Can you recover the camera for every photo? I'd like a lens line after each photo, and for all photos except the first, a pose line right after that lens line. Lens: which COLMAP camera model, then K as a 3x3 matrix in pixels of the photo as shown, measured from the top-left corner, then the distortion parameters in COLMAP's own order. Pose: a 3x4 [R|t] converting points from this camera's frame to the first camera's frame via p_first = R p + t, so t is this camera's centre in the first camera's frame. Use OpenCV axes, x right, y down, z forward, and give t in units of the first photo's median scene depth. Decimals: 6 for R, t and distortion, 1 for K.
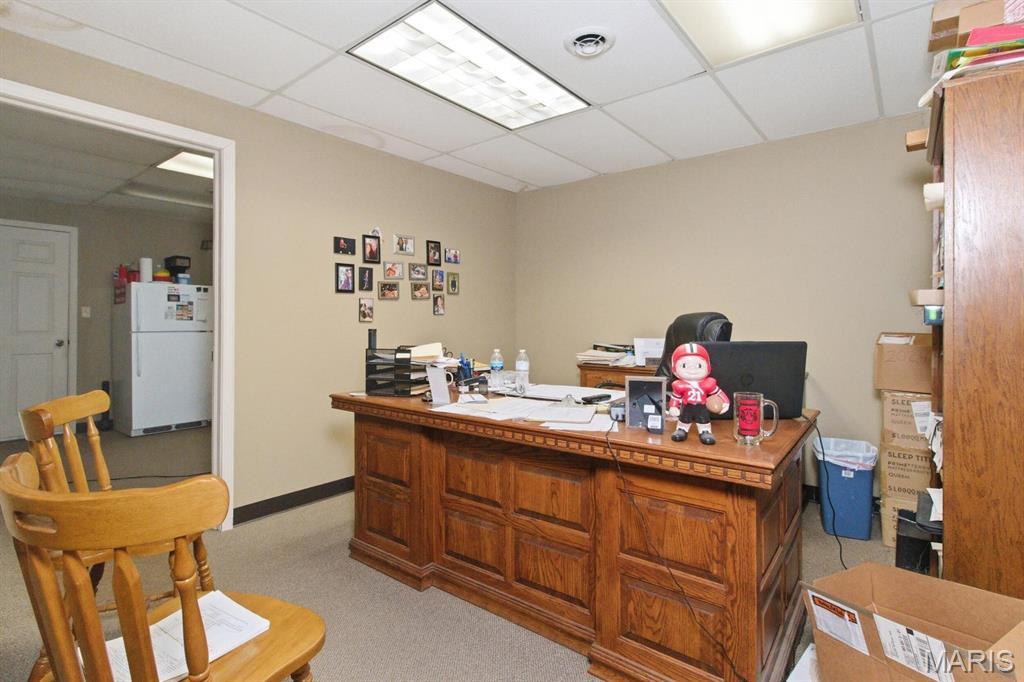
lens RADIAL K [[489.5, 0, 509.7], [0, 489.5, 331.7], [0, 0, 1]] dist [0.003797, -0.000345]
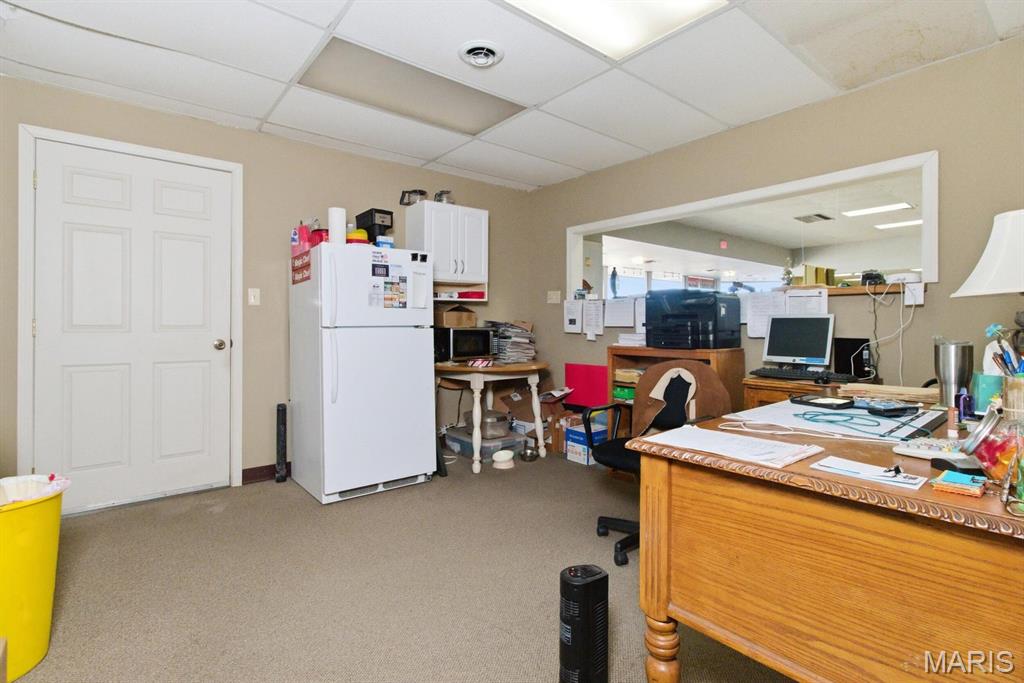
lens RADIAL K [[489.5, 0, 512.2], [0, 489.5, 334.9], [0, 0, 1]] dist [0.003797, -0.000345]
pose [[0.976262, 0.002556, -0.216579, -0.394073], [-0.000484, 0.999954, 0.009620, 0.004156], [0.216594, -0.009287, 0.976218, 0.445650]]
